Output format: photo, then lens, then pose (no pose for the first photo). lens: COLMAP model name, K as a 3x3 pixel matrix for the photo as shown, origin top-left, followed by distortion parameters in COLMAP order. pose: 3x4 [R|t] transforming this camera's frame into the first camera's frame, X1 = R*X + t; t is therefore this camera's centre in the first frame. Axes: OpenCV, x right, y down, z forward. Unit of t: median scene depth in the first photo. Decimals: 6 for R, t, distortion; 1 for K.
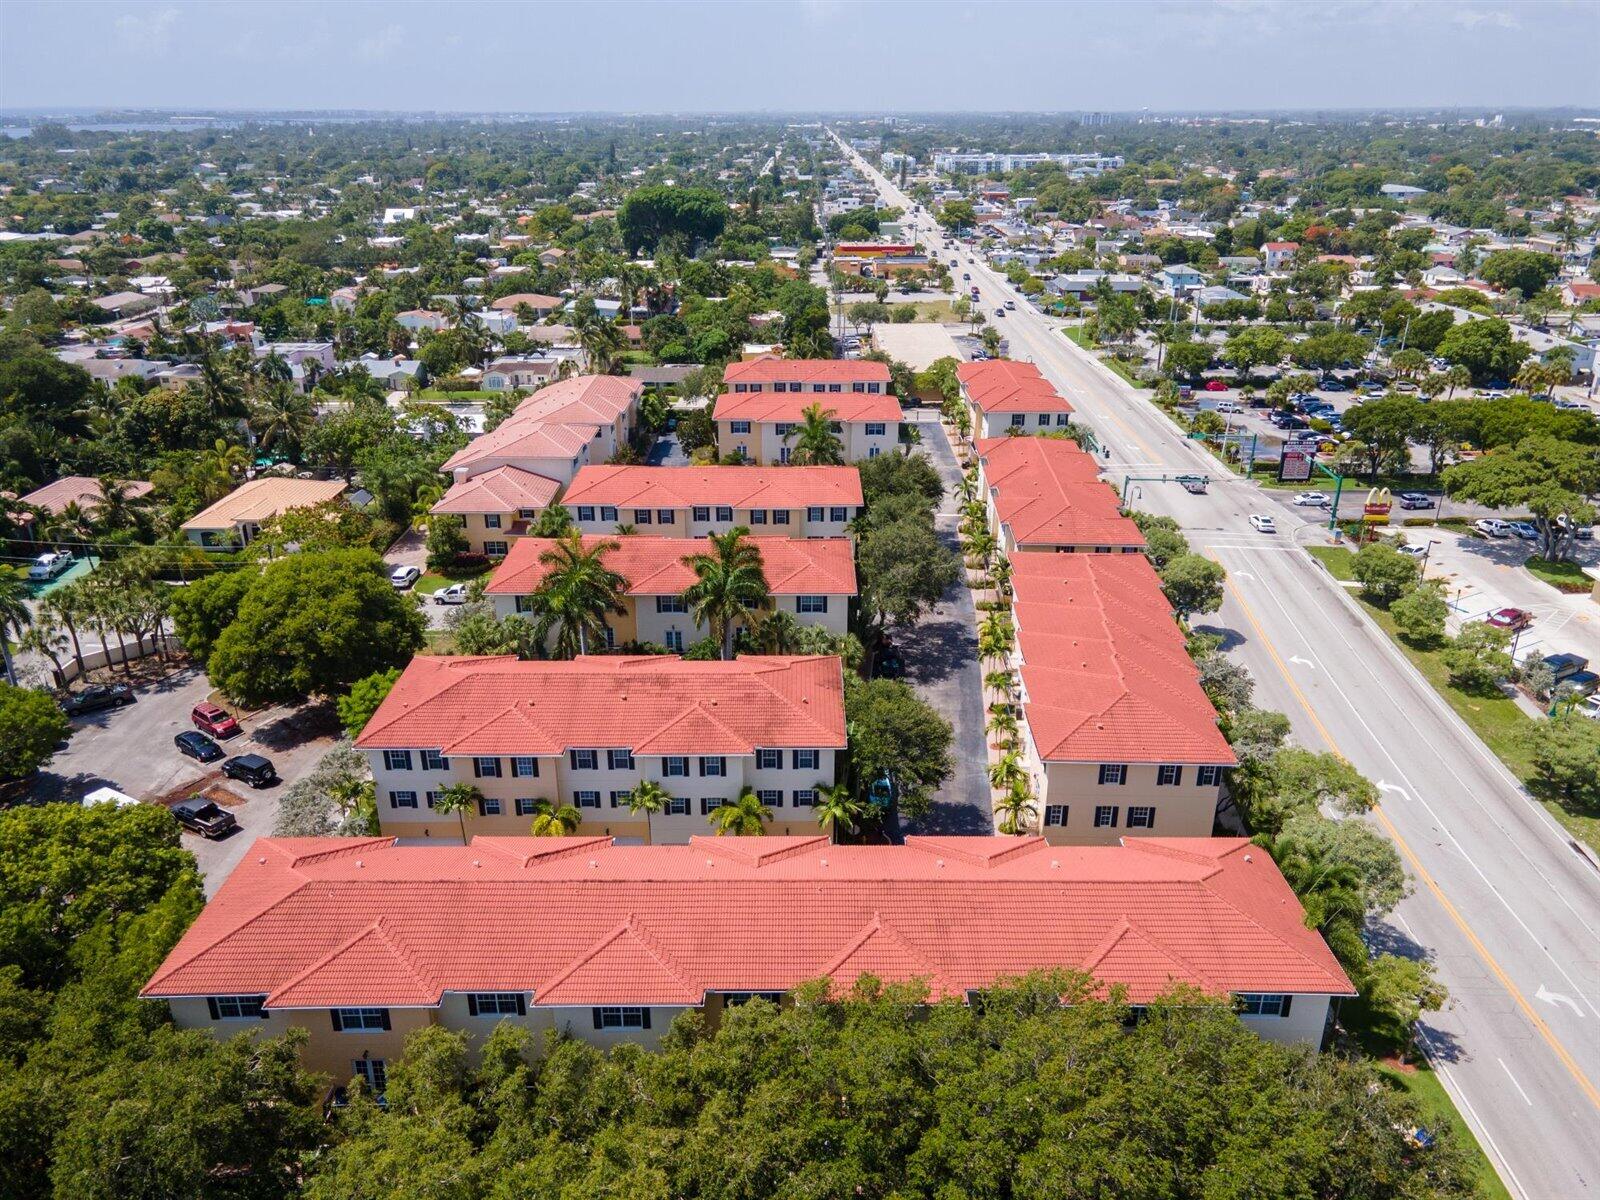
lens RADIAL K [[1164.6, 0, 799.5], [0, 1164.6, 599.4], [0, 0, 1]] dist [0.024492, 0.010325]
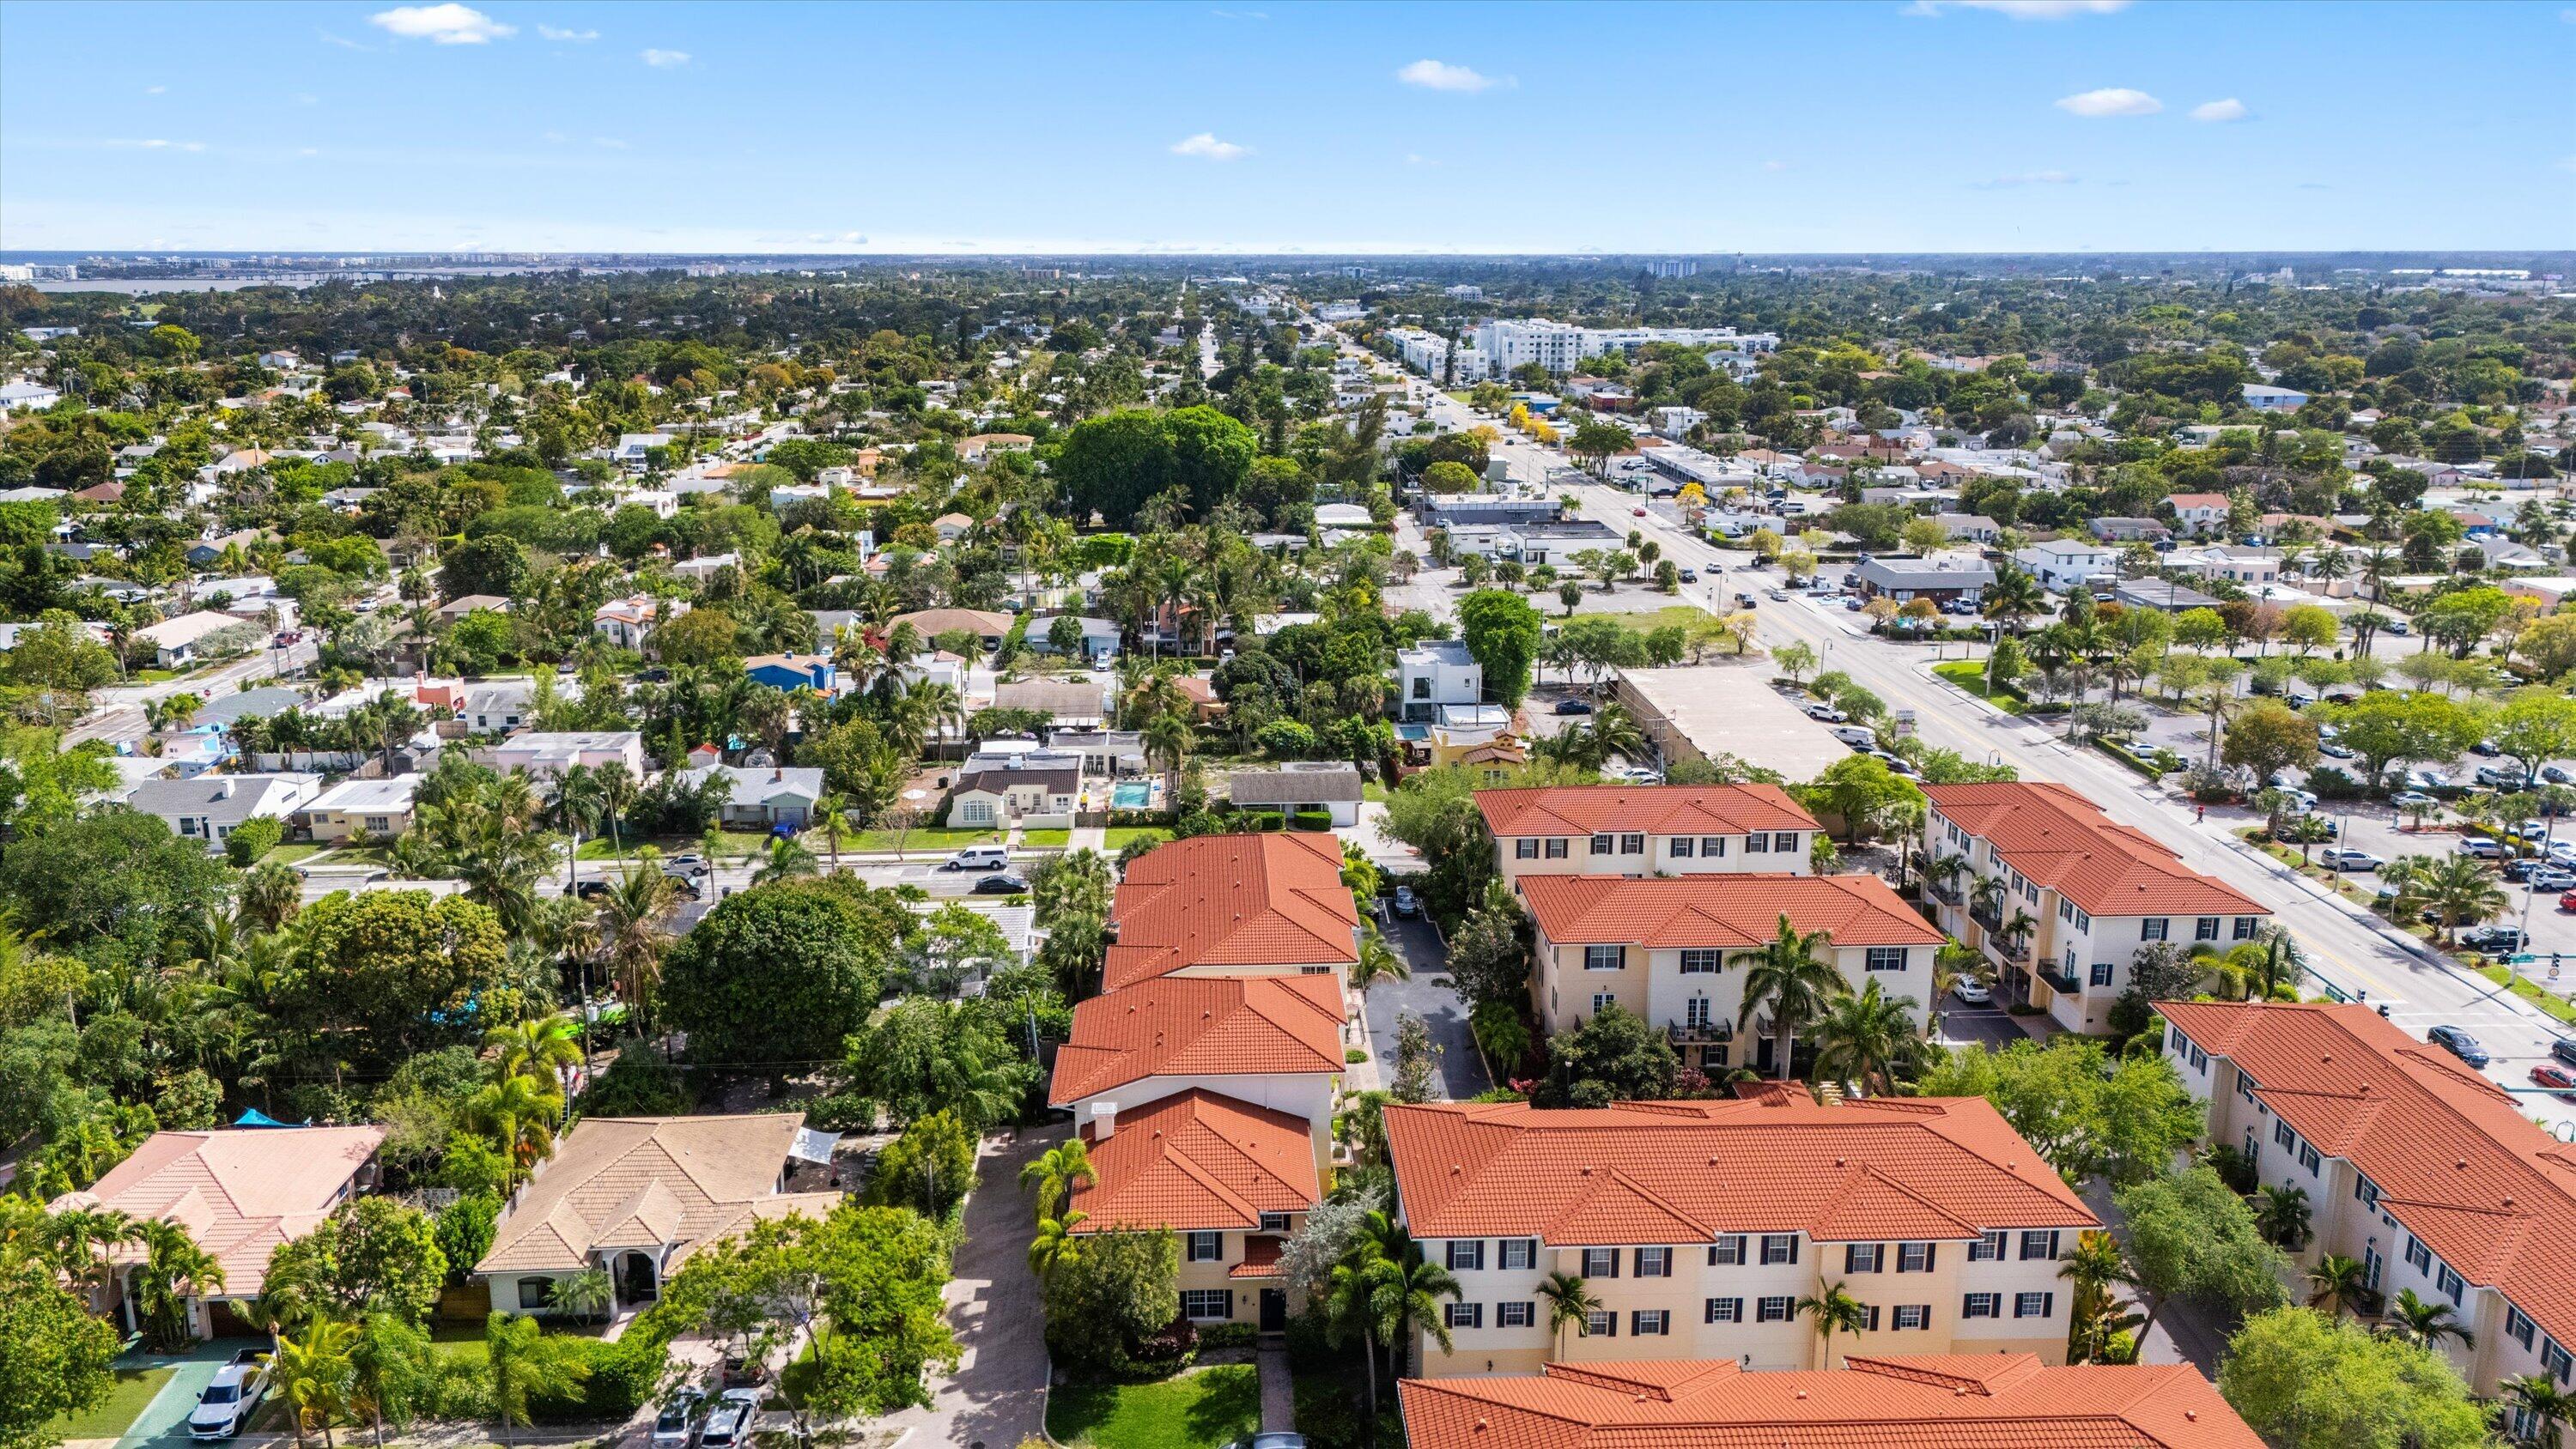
lens RADIAL K [[1885.1, 0, 1273.4], [0, 1885.1, 724.9], [0, 0, 1]] dist [0.042164, -0.004762]
pose [[0.998849, -0.011307, 0.046623, -0.110997], [0.018153, 0.988649, -0.149143, -0.064122], [-0.044407, 0.149817, 0.987716, 0.108289]]
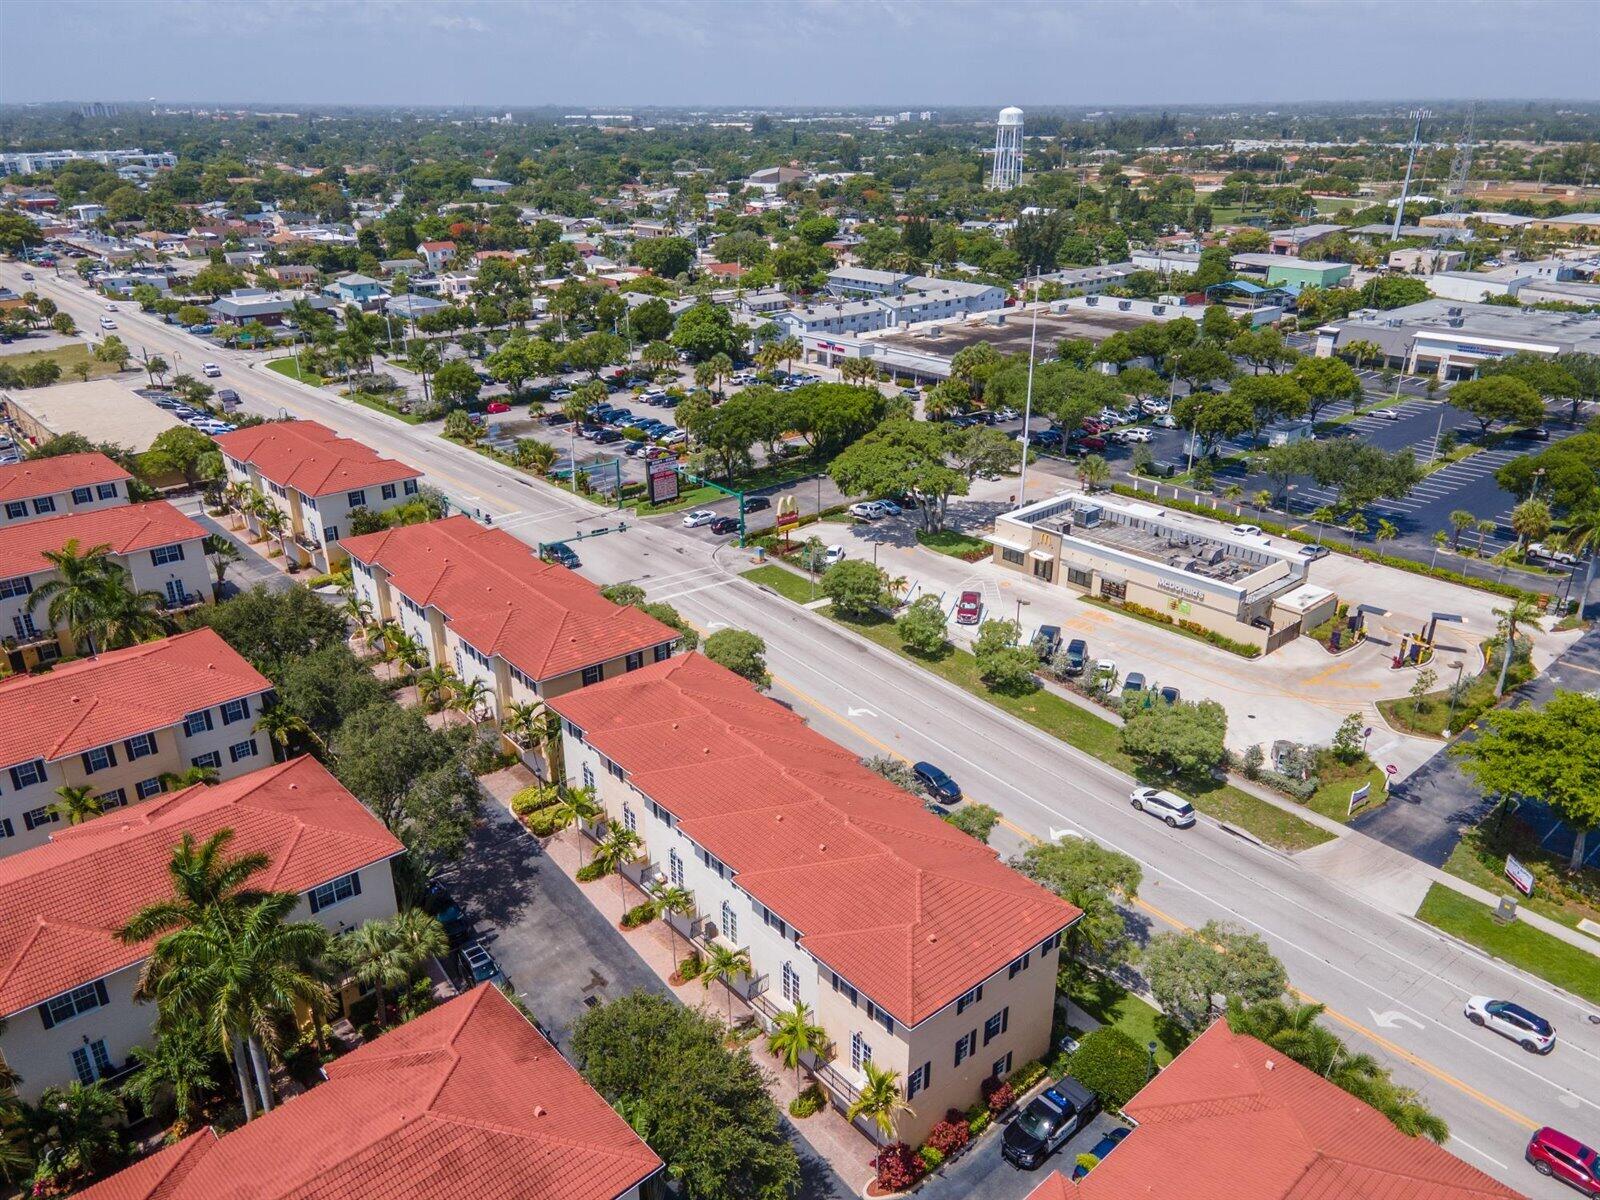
lens RADIAL K [[1164.6, 0, 794.5], [0, 1164.6, 597.8], [0, 0, 1]] dist [0.024492, 0.010325]
pose [[0.739954, -0.262790, 0.619201, -0.048634], [0.261034, 0.960571, 0.095728, -0.045052], [-0.619943, 0.090798, 0.779376, 0.110691]]
